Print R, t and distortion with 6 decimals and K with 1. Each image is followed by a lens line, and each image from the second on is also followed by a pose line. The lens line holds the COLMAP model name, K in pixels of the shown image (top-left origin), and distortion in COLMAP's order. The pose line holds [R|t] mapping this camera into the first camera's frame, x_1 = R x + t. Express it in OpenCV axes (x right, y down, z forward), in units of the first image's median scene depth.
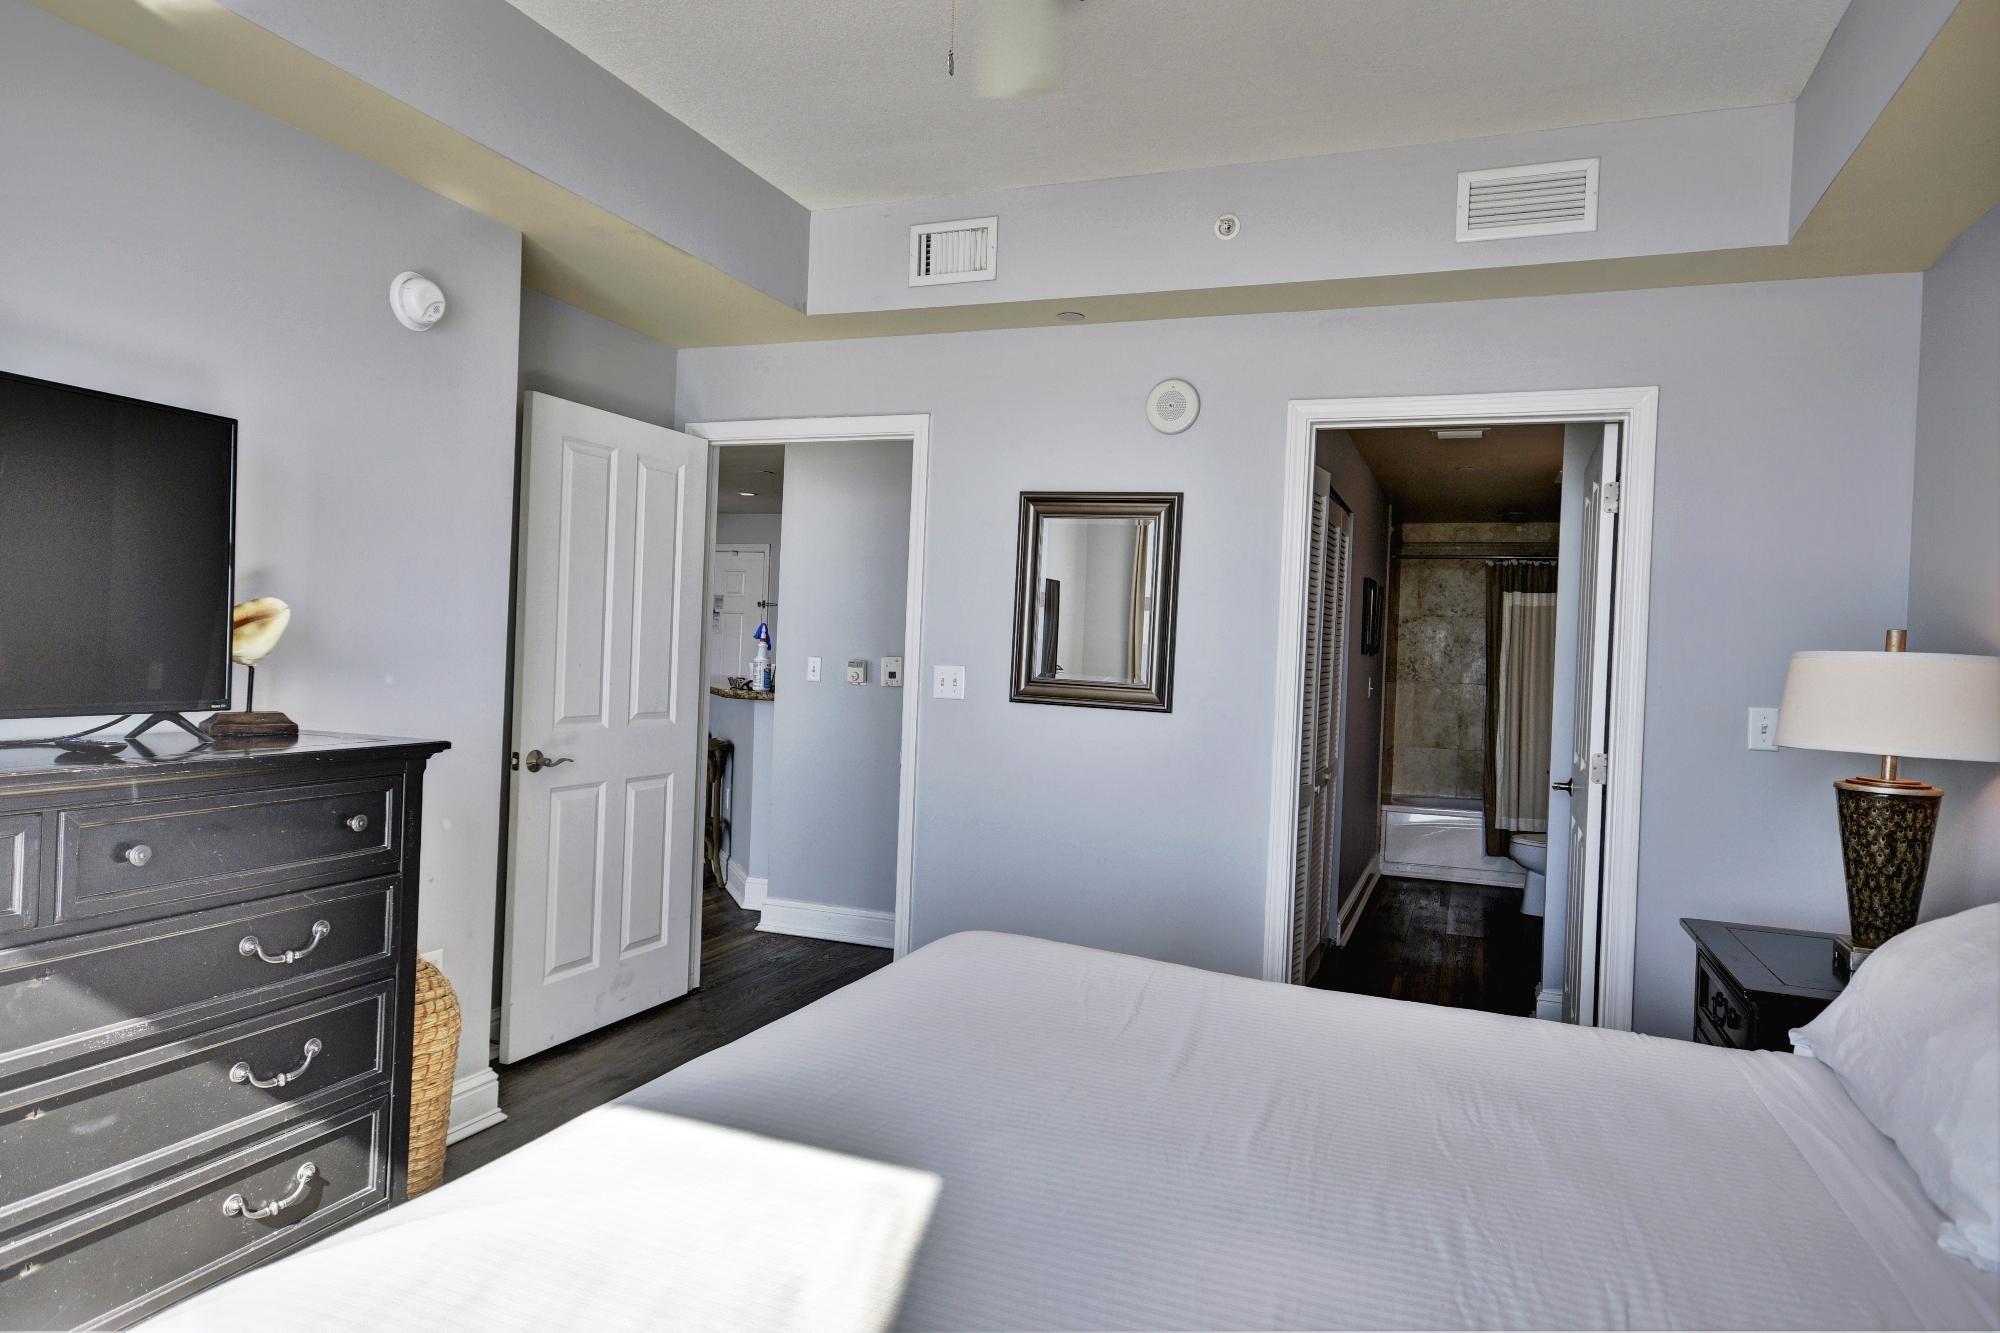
lens RADIAL K [[1217.9, 0, 1008.7], [0, 1217.9, 662.4], [0, 0, 1]] dist [0.005920, 0.018360]
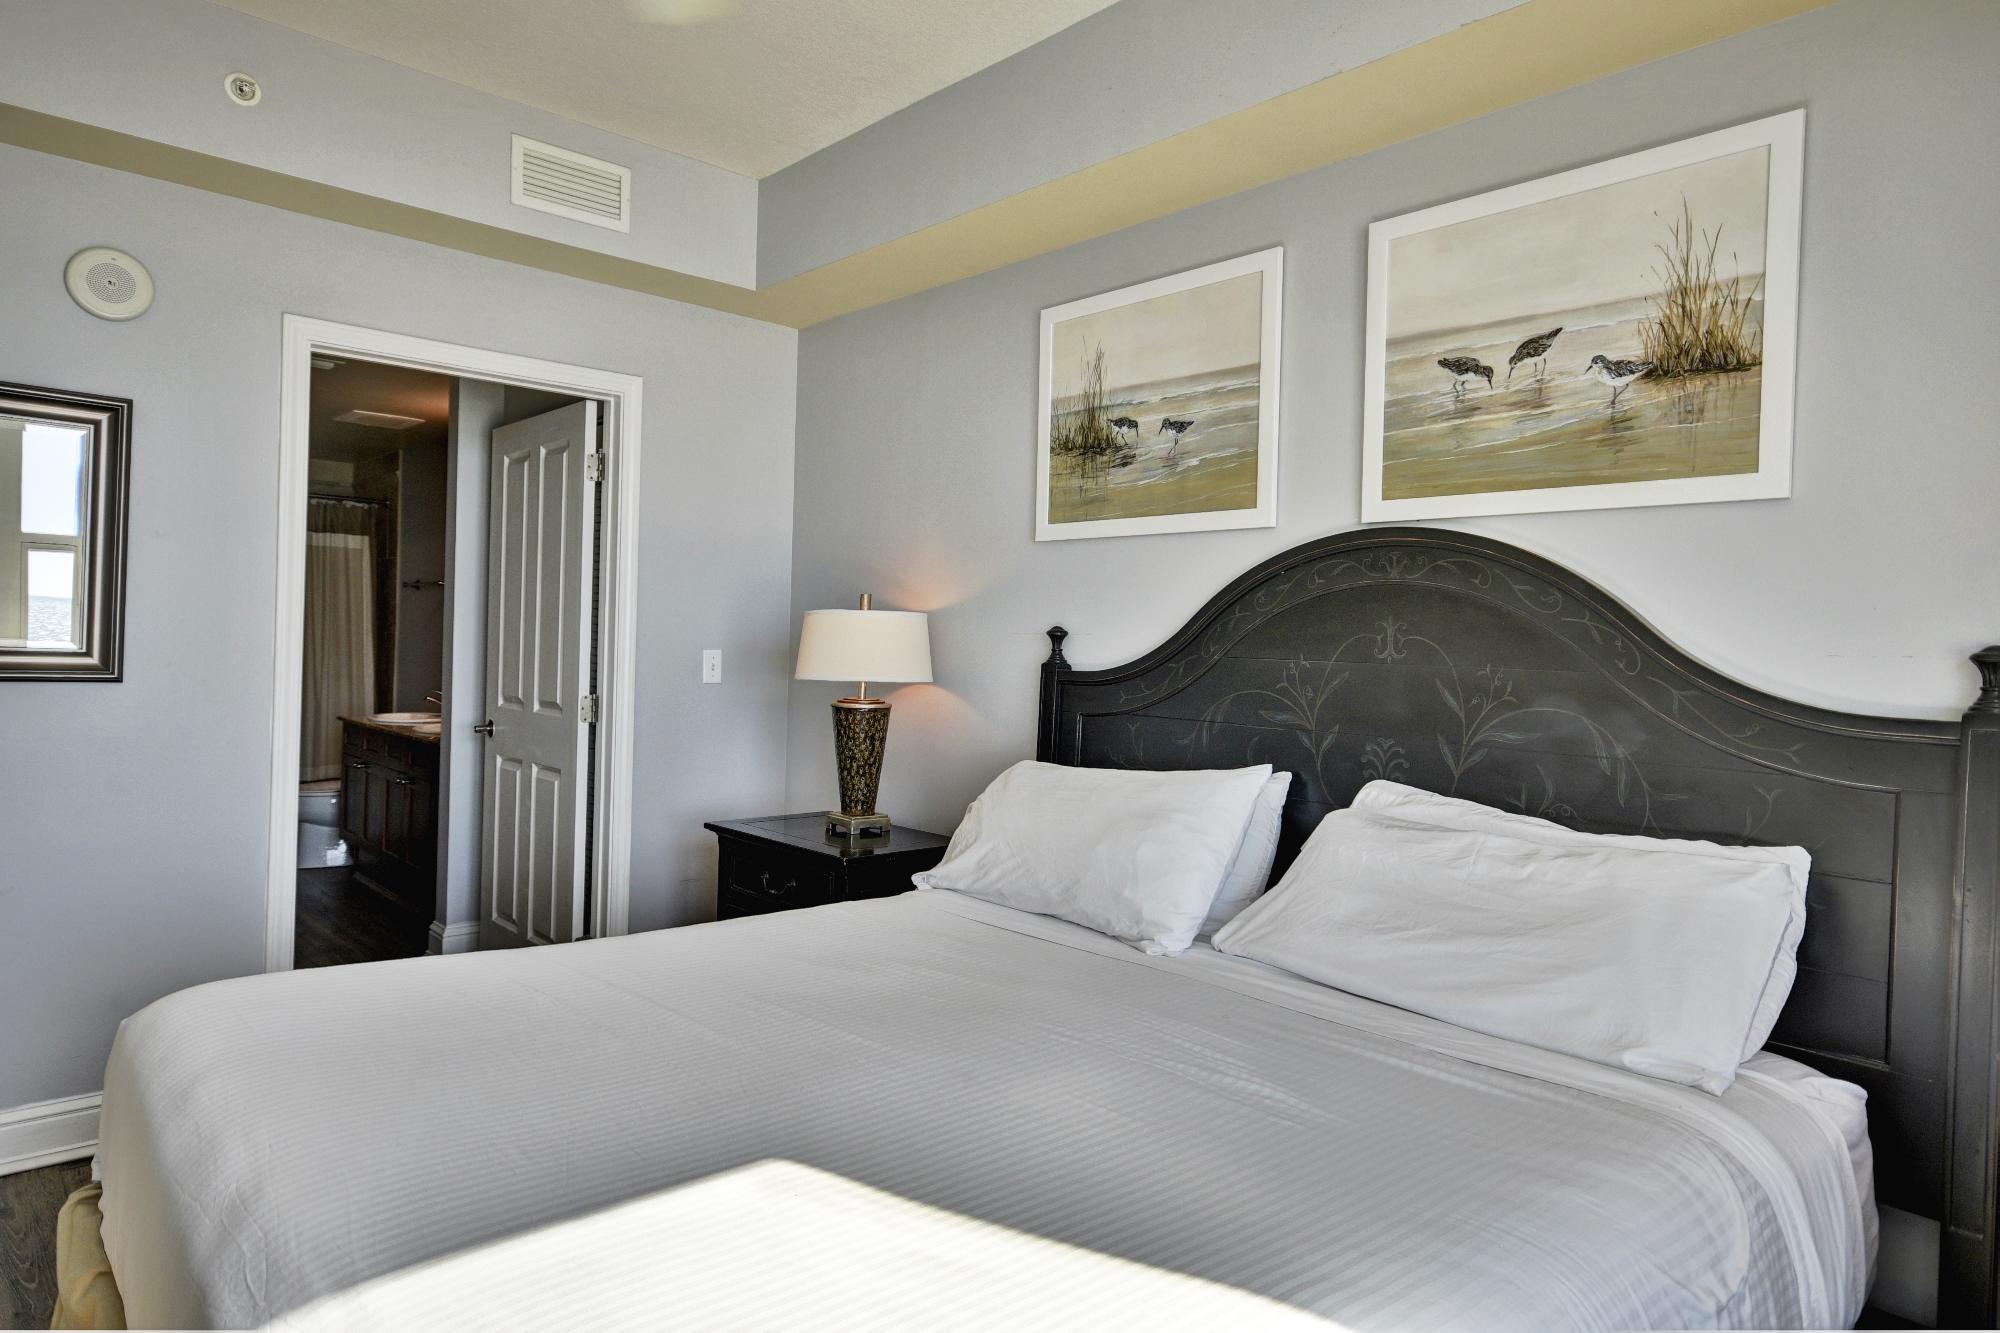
lens RADIAL K [[1217.9, 0, 1016.3], [0, 1217.9, 657.0], [0, 0, 1]] dist [0.005920, 0.018360]
pose [[0.439133, -0.043806, 0.897354, -0.411974], [-0.005270, 0.998668, 0.051331, -0.023468], [-0.898407, -0.027270, 0.438317, 0.181803]]
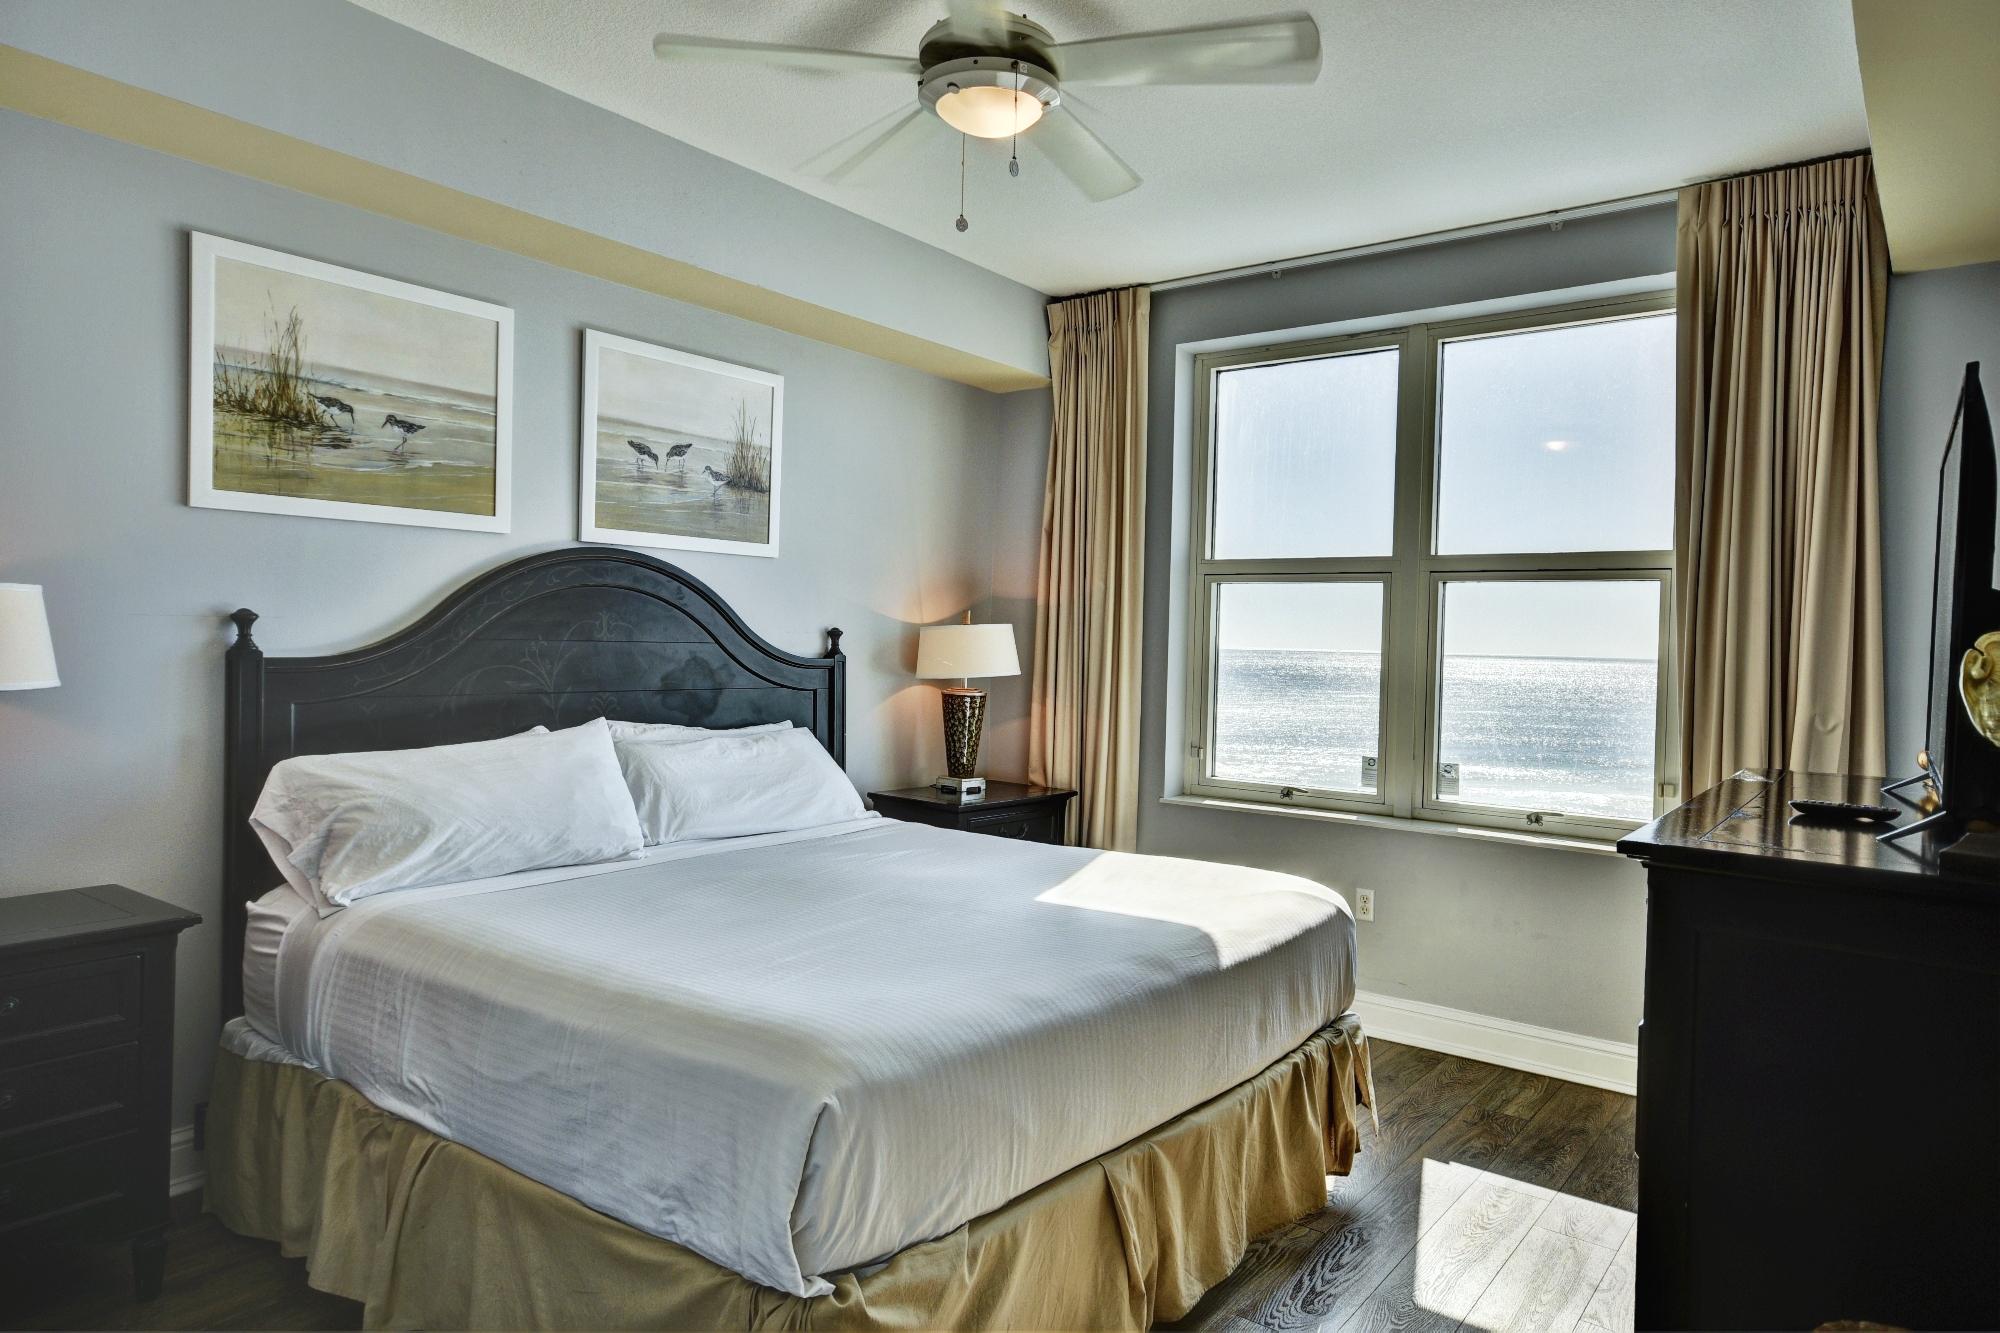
lens RADIAL K [[1217.9, 0, 1007.2], [0, 1217.9, 665.0], [0, 0, 1]] dist [0.005920, 0.018360]
pose [[-0.958216, -0.069032, 0.277590, -0.288786], [-0.060979, 0.997432, 0.037552, -0.023776], [-0.279470, 0.019055, -0.959965, 1.265142]]
